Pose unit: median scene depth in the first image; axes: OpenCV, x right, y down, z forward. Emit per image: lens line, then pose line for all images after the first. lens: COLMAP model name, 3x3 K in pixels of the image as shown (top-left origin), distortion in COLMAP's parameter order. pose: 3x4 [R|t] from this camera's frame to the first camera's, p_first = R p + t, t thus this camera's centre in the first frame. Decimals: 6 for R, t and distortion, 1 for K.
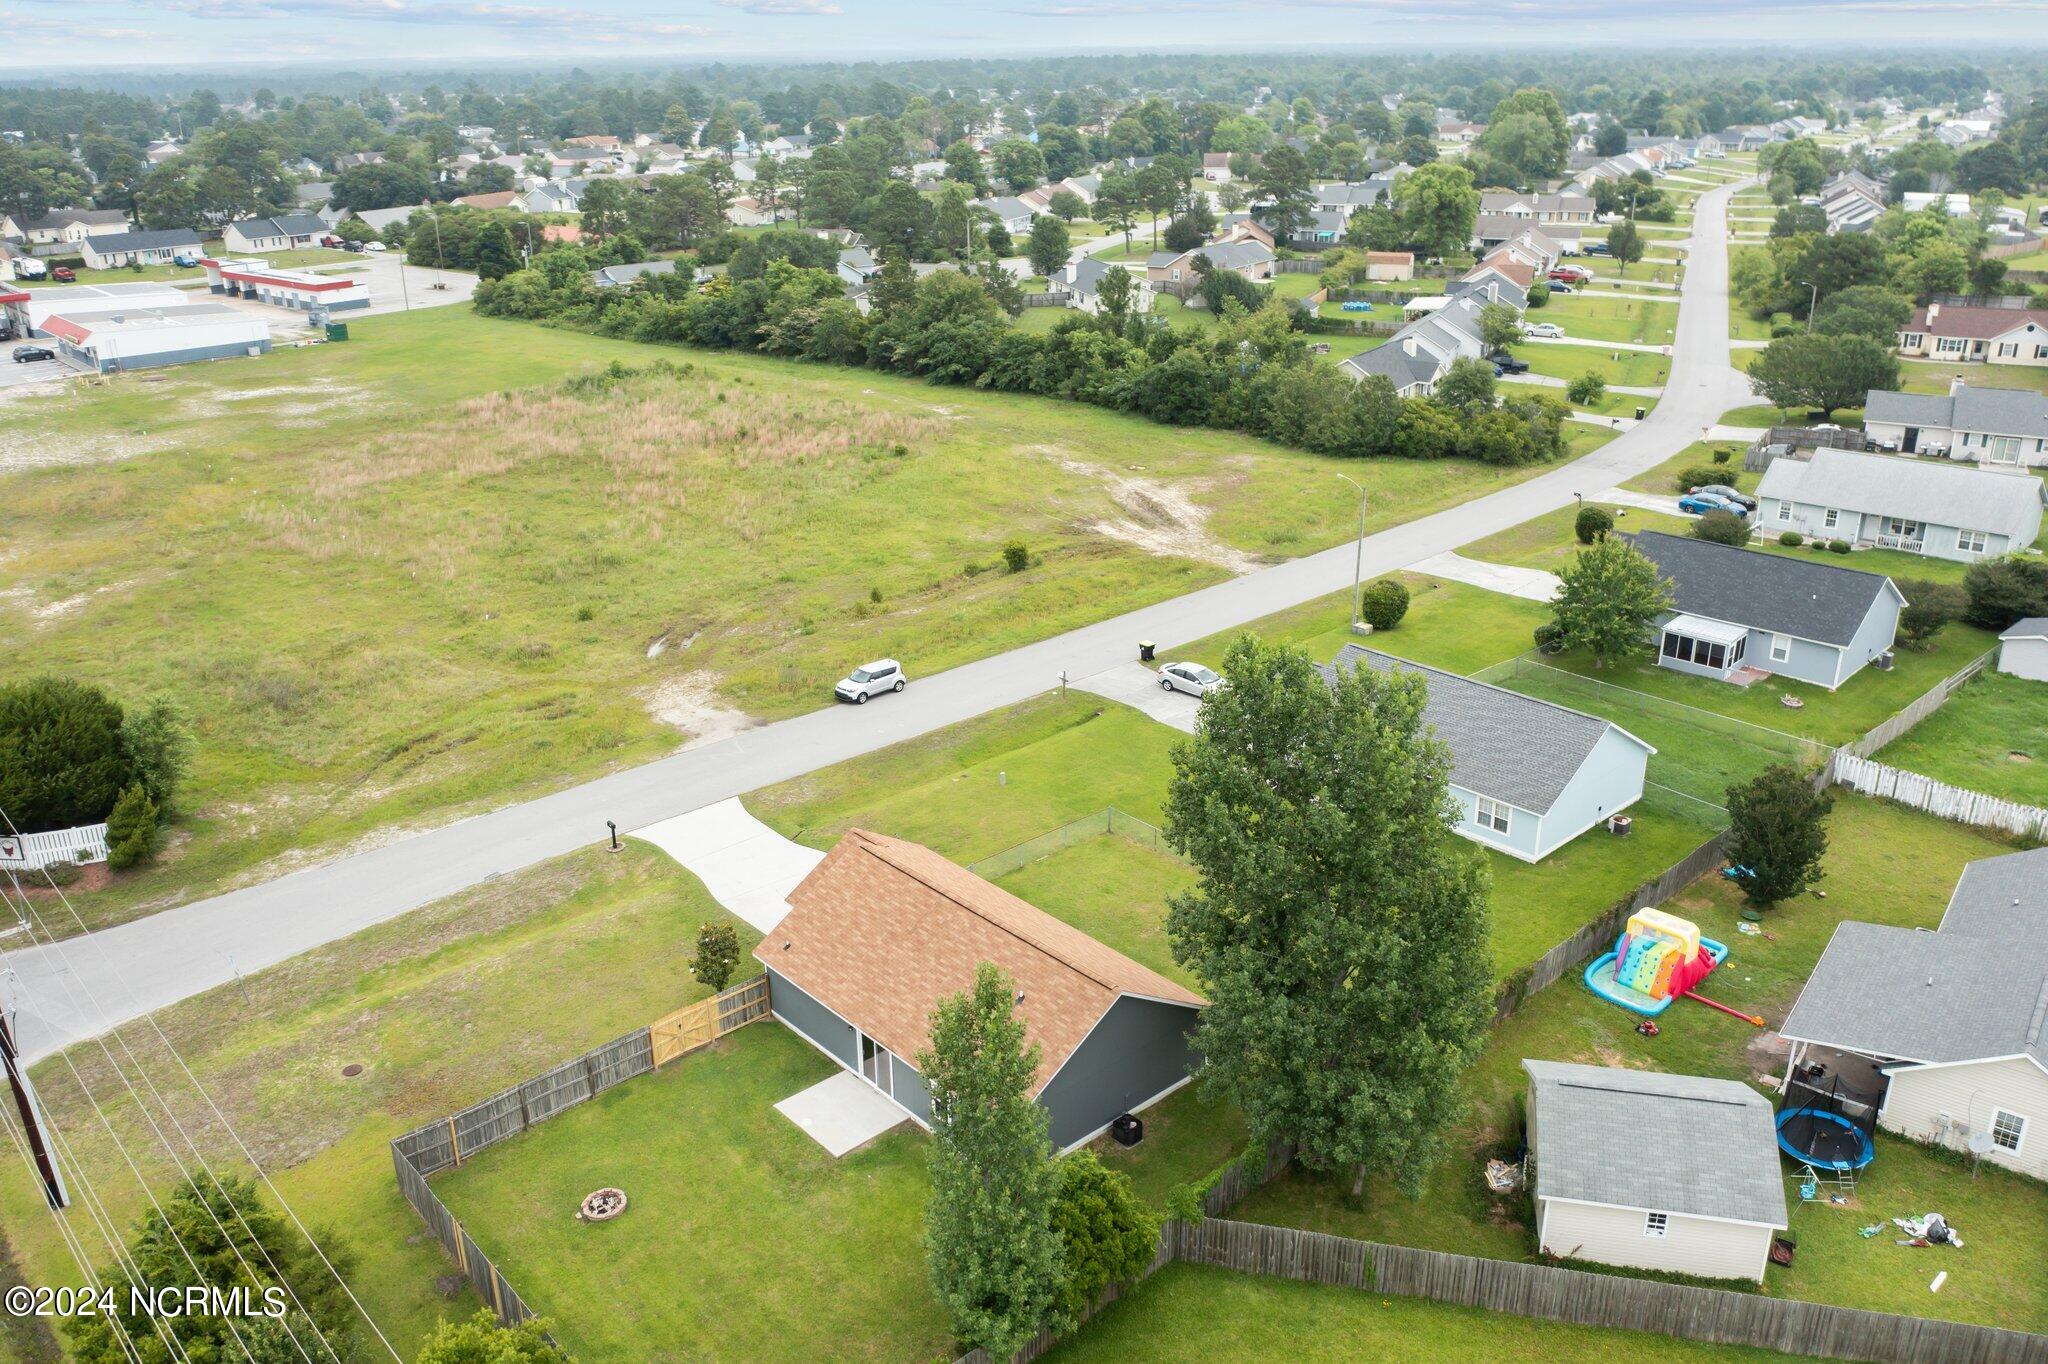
lens RADIAL K [[1614.3, 0, 1017.1], [0, 1614.3, 682.6], [0, 0, 1]] dist [-0.012941, -0.006709]
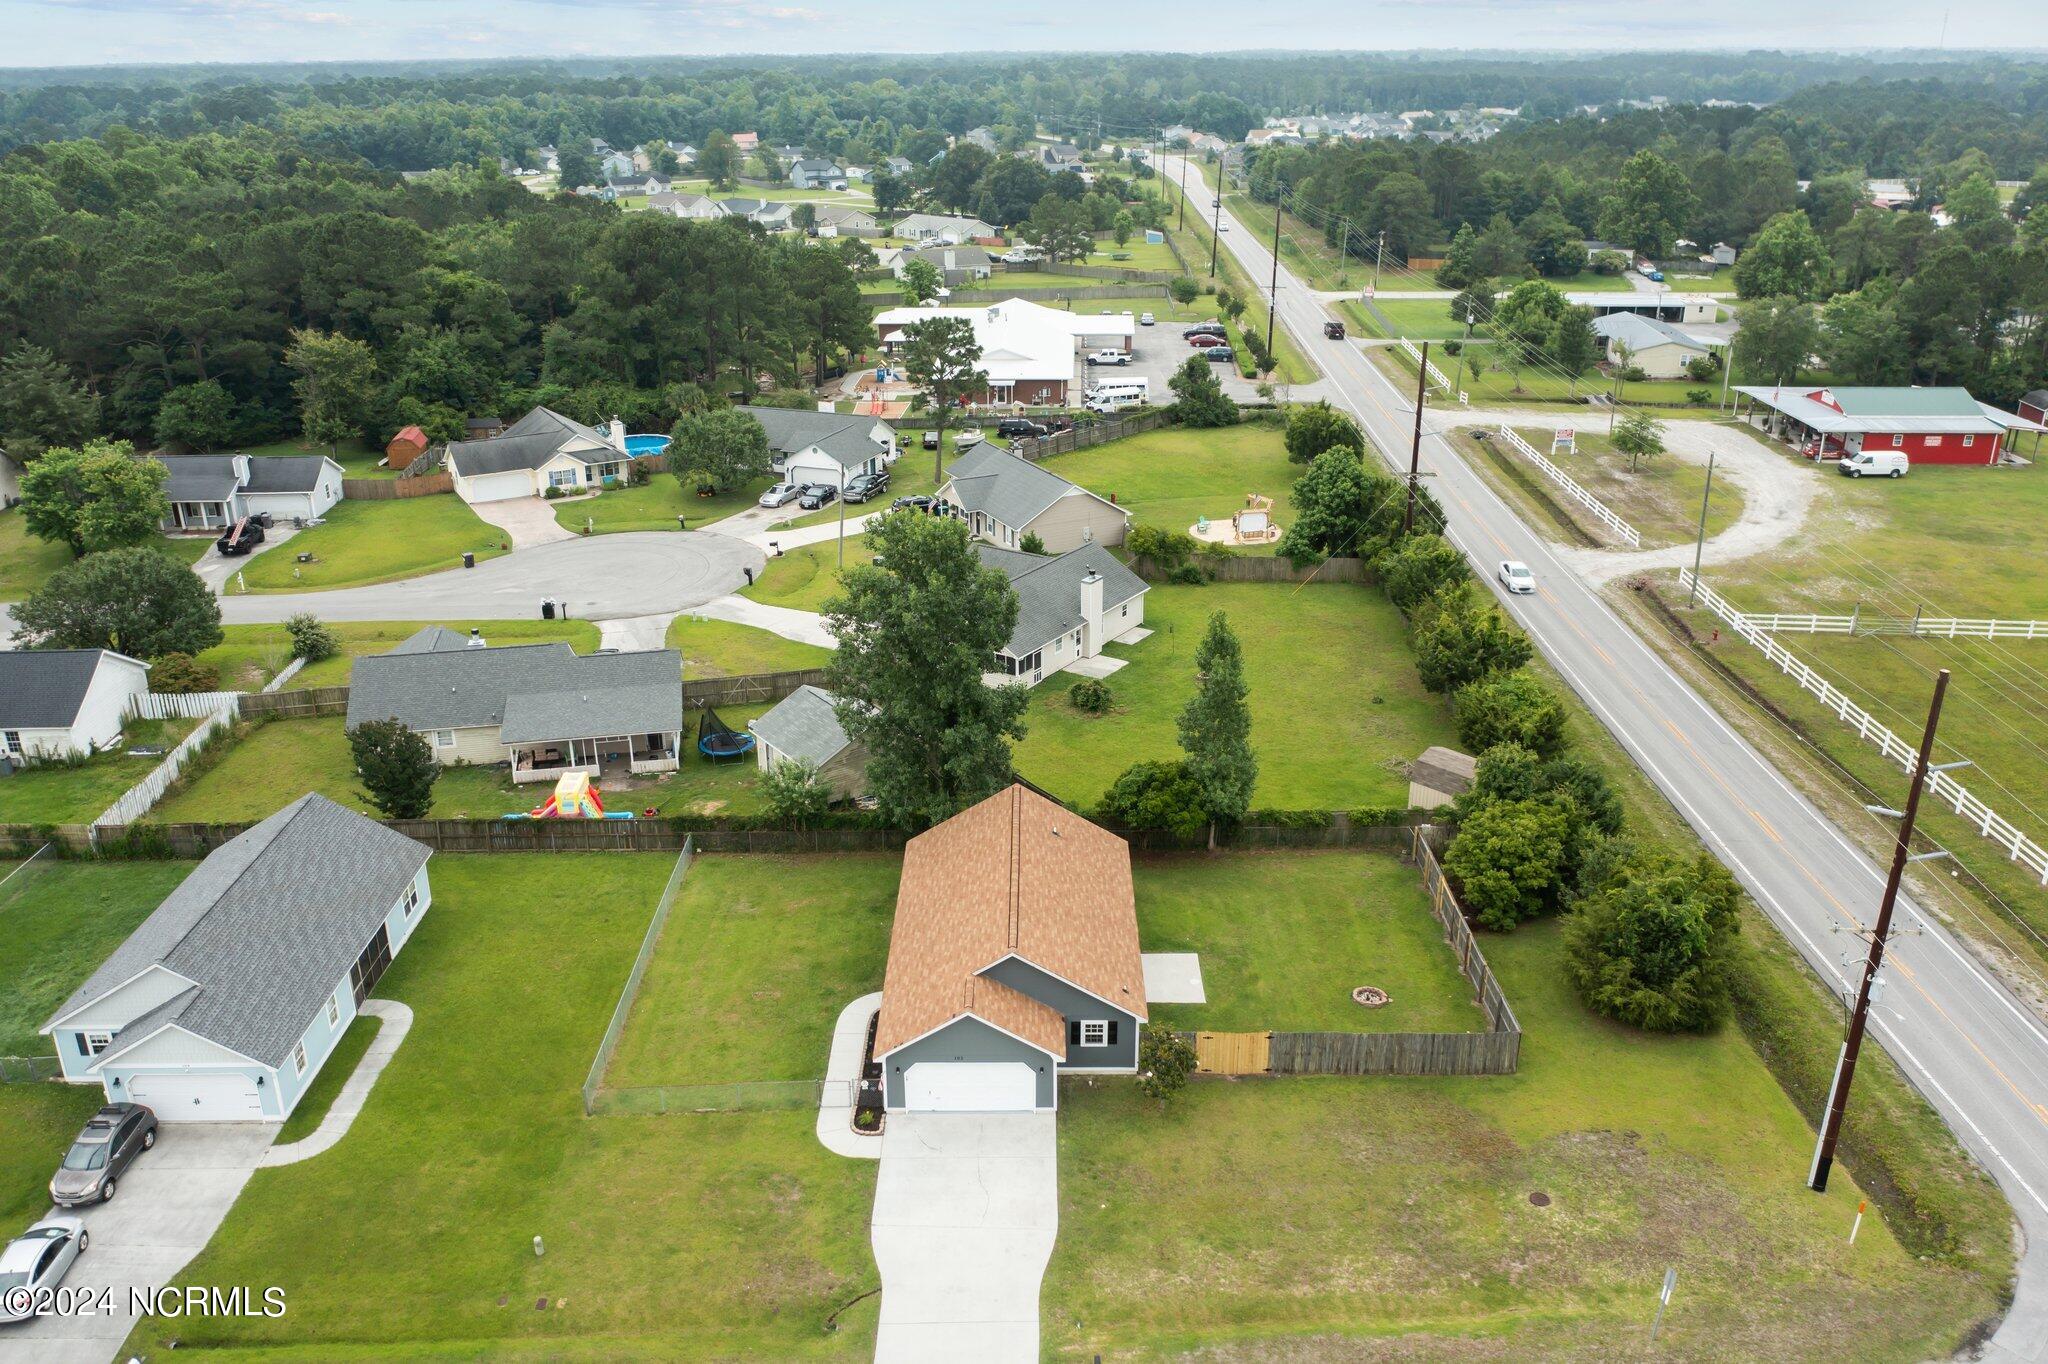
lens RADIAL K [[1604.4, 0, 1015.1], [0, 1604.4, 688.2], [0, 0, 1]] dist [-0.021652, 0.007450]
pose [[-0.741960, -0.232914, 0.628686, -0.380120], [0.262818, 0.761620, 0.592335, -0.334560], [-0.616783, 0.604719, -0.503878, 0.799438]]
